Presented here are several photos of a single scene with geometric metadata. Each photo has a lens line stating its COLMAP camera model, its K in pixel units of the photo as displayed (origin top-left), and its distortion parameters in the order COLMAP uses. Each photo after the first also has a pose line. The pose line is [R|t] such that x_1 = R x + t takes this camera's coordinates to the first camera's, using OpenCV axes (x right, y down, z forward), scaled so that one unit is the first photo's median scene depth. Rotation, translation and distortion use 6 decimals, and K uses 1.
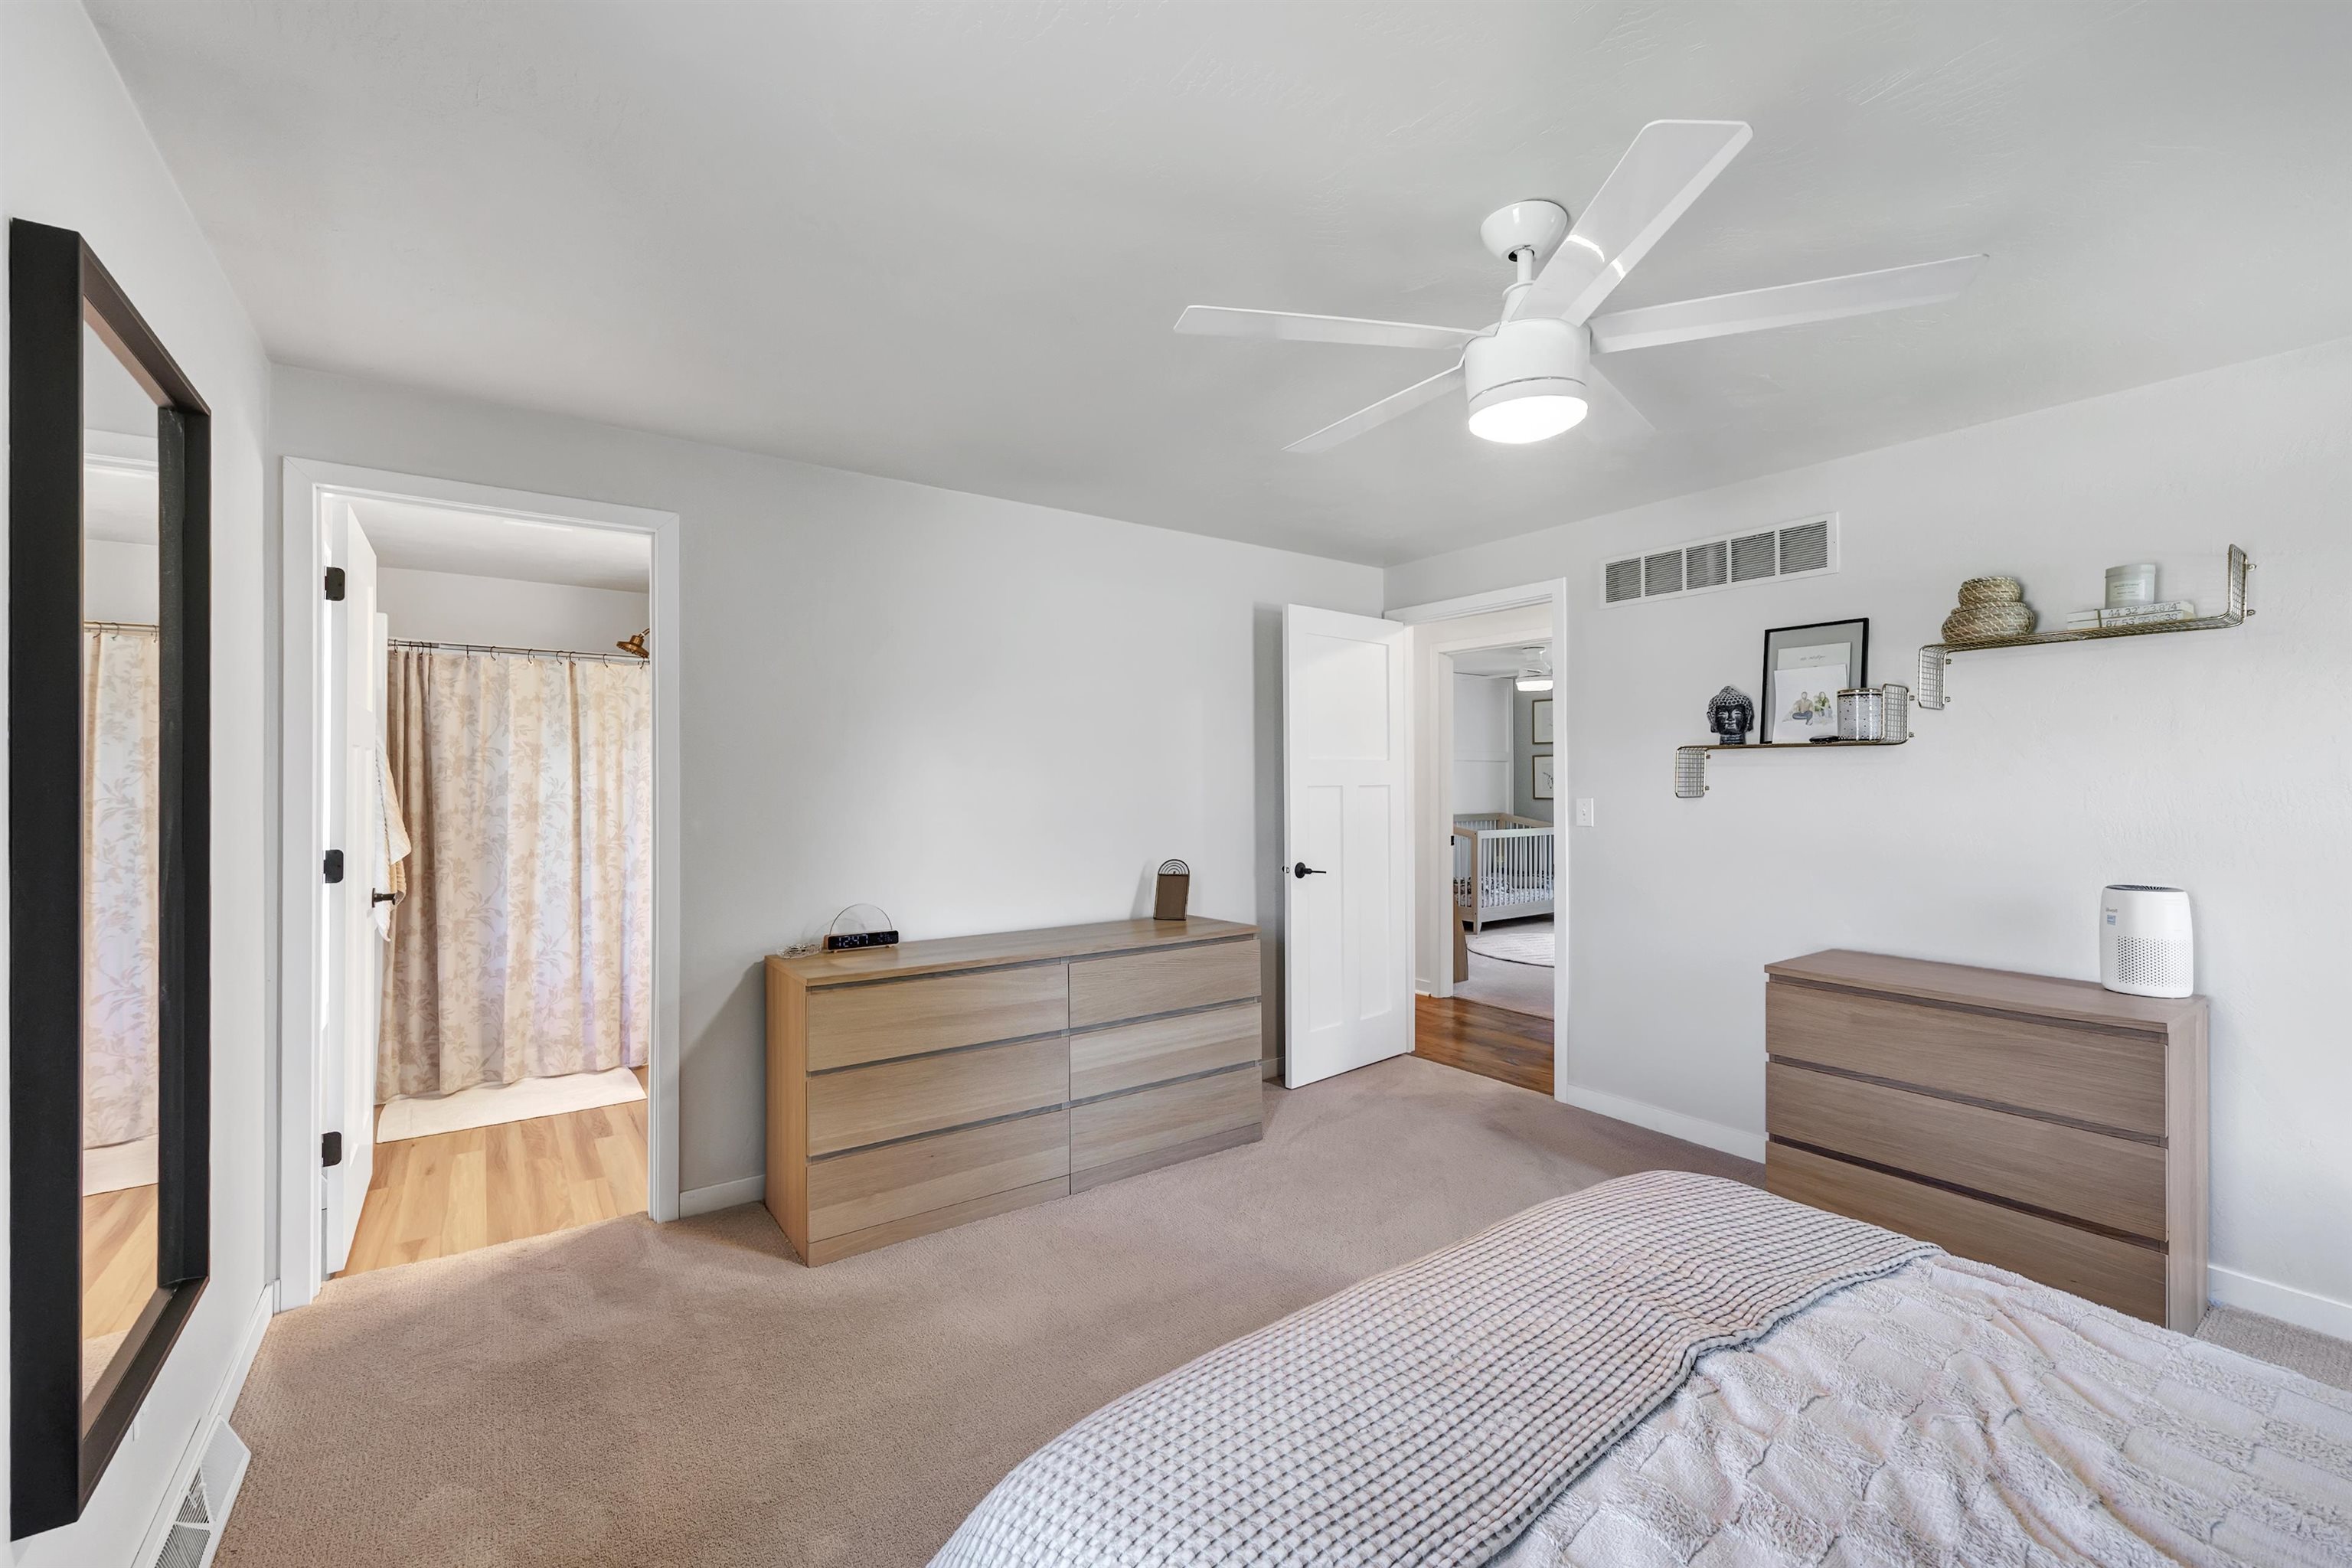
lens RADIAL K [[936.2, 0, 1173.2], [0, 936.2, 782.5], [0, 0, 1]] dist [0.003954, 0.000833]
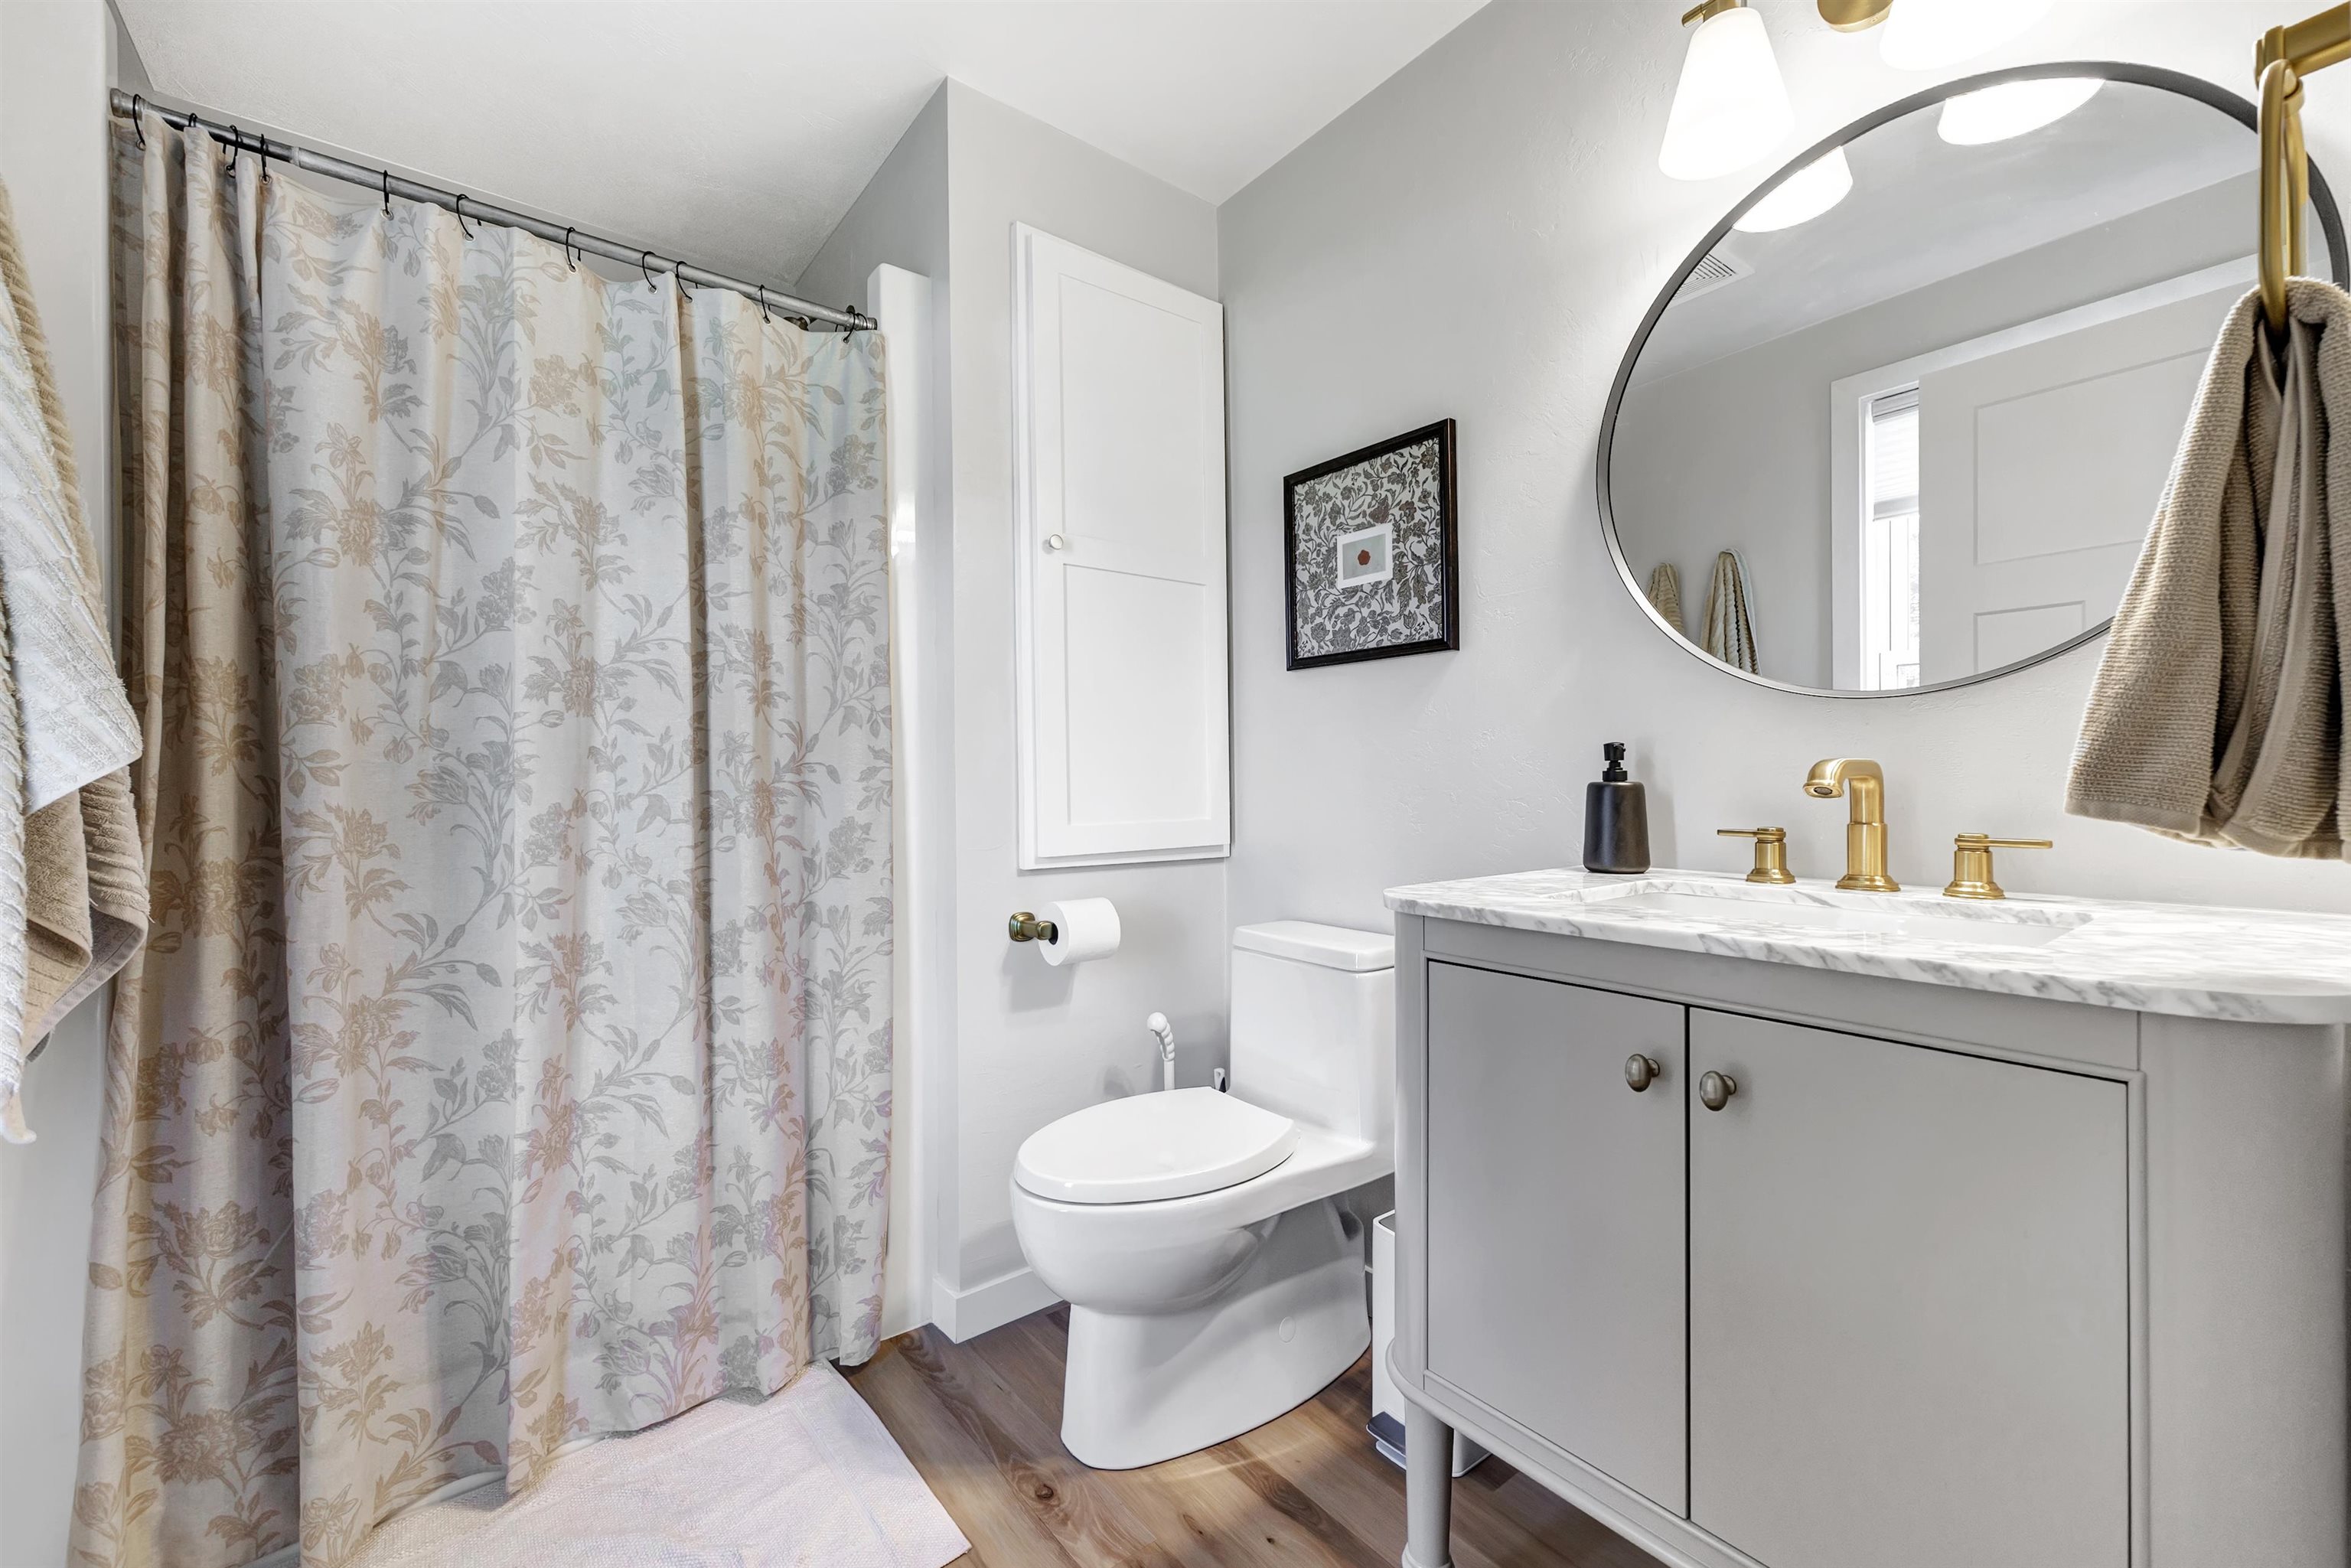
lens RADIAL K [[935.8, 0, 1181.4], [0, 935.8, 784.5], [0, 0, 1]] dist [0.003954, 0.000833]
pose [[0.999051, -0.007939, 0.042822, -0.475889], [0.007981, 0.999968, -0.000822, 0.071593], [-0.042814, 0.001163, 0.999082, 0.641591]]
